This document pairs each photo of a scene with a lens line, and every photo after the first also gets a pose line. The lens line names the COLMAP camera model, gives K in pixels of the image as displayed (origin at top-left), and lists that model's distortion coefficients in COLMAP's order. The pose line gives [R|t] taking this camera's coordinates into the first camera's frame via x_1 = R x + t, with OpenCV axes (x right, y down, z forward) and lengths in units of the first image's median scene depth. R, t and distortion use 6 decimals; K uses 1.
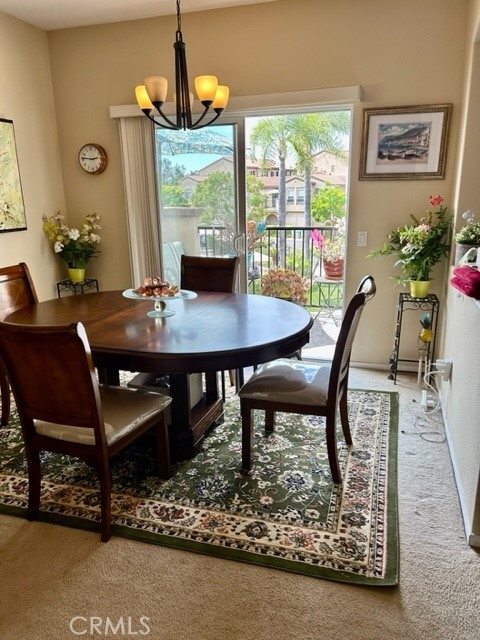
lens RADIAL K [[481.0, 0, 238.4], [0, 481.0, 334.5], [0, 0, 1]] dist [0.062195, -0.067116]
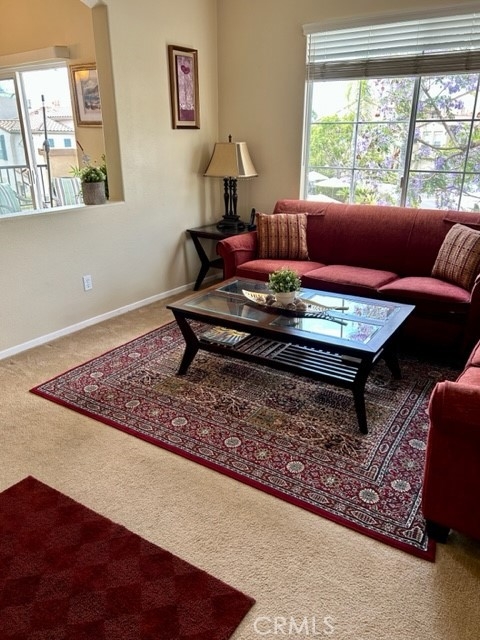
lens RADIAL K [[481.0, 0, 243.1], [0, 481.0, 317.2], [0, 0, 1]] dist [0.062195, -0.067116]
pose [[0.964620, 0.106107, -0.241348, 1.043702], [-0.088773, 0.992702, 0.081626, 0.010376], [0.248248, -0.057313, 0.967000, -0.077512]]
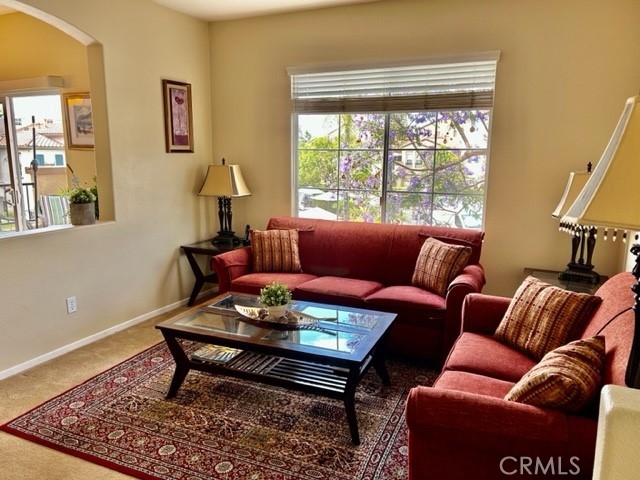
lens RADIAL K [[481.0, 0, 323.2], [0, 481.0, 238.4], [0, 0, 1]] dist [0.062195, -0.067116]
pose [[0.994430, 0.040834, -0.097173, 1.070301], [-0.051577, 0.992509, -0.110749, -0.000303], [0.091922, 0.115144, 0.989087, -0.110650]]
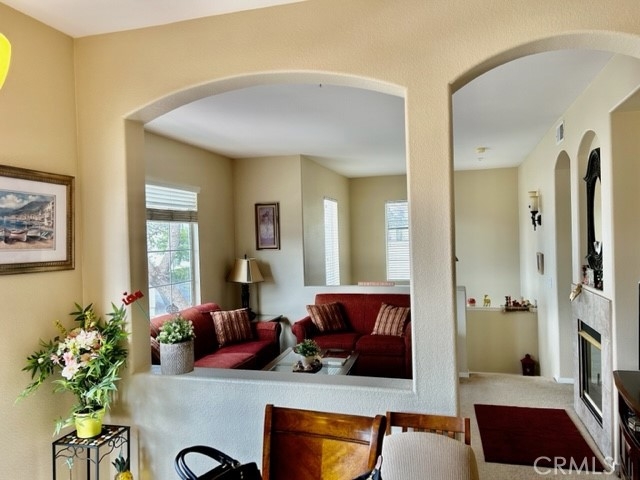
lens RADIAL K [[481.0, 0, 315.8], [0, 481.0, 240.4], [0, 0, 1]] dist [0.062195, -0.067116]
pose [[-0.051648, 0.010502, 0.998610, -0.348077], [0.318650, 0.947850, 0.006513, -0.251881], [-0.946464, 0.318543, -0.052301, 0.686695]]
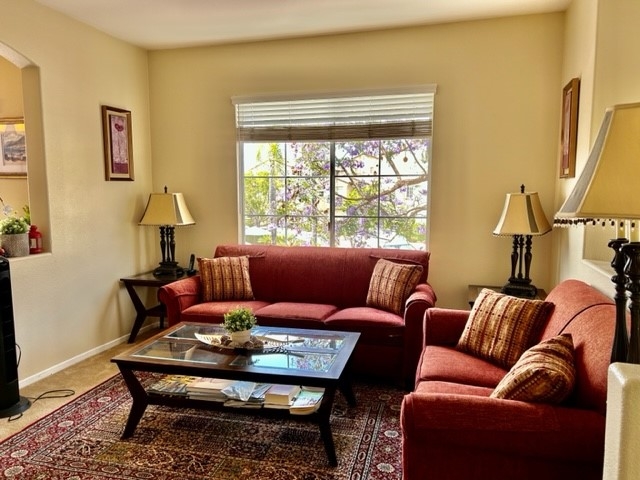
lens RADIAL K [[481.0, 0, 318.9], [0, 481.0, 240.0], [0, 0, 1]] dist [0.062195, -0.067116]
pose [[0.998395, 0.008705, 0.055970, 0.995364], [0.001786, 0.982791, -0.184710, 0.028575], [-0.056615, 0.184513, 0.981198, -0.112858]]
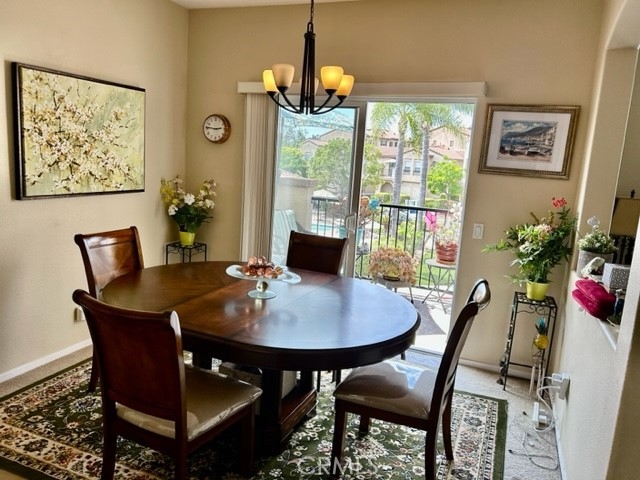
lens RADIAL K [[481.0, 0, 315.8], [0, 481.0, 244.1], [0, 0, 1]] dist [0.062195, -0.067116]
pose [[0.993333, 0.093498, -0.067442, 0.001680], [-0.100125, 0.989660, -0.102705, -0.043578], [0.057142, 0.108773, 0.992423, 0.025767]]
